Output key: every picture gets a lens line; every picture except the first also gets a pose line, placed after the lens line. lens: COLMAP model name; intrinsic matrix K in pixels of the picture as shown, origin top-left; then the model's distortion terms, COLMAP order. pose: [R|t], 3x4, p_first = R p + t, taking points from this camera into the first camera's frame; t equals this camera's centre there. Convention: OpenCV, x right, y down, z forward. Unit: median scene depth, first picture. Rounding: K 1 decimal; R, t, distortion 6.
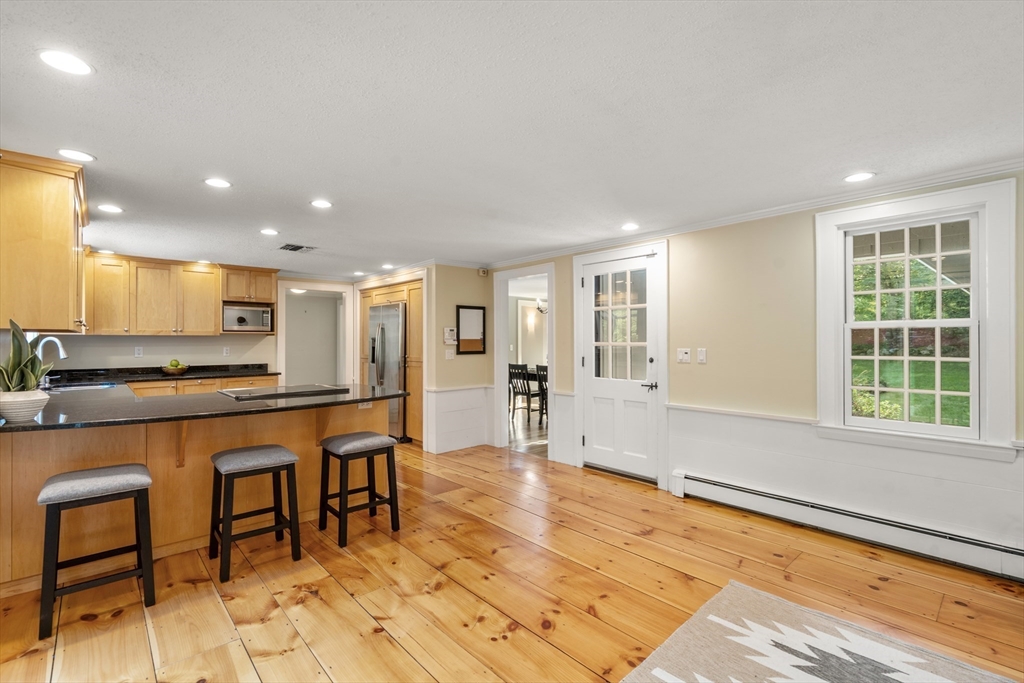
lens RADIAL K [[464.5, 0, 501.1], [0, 464.5, 343.0], [0, 0, 1]] dist [-0.002472, -0.000694]
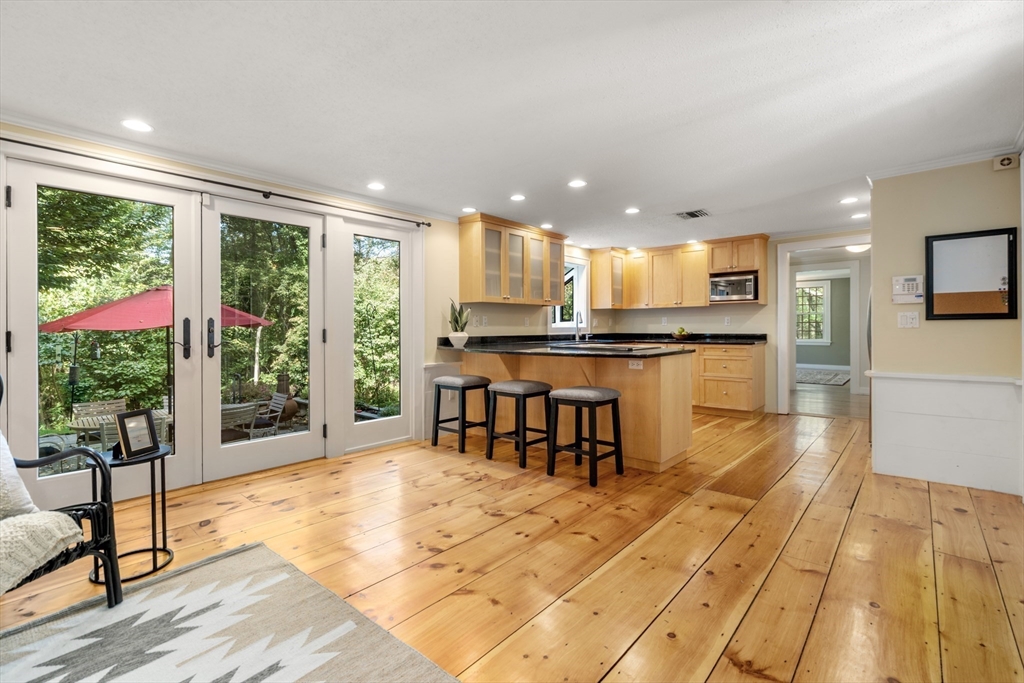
lens RADIAL K [[464.5, 0, 502.9], [0, 464.5, 330.8], [0, 0, 1]] dist [-0.002472, -0.000694]
pose [[0.111646, 0.007264, -0.993721, 0.759602], [0.001121, 0.999972, 0.007436, 0.059335], [0.993747, -0.001944, 0.111635, 0.700451]]
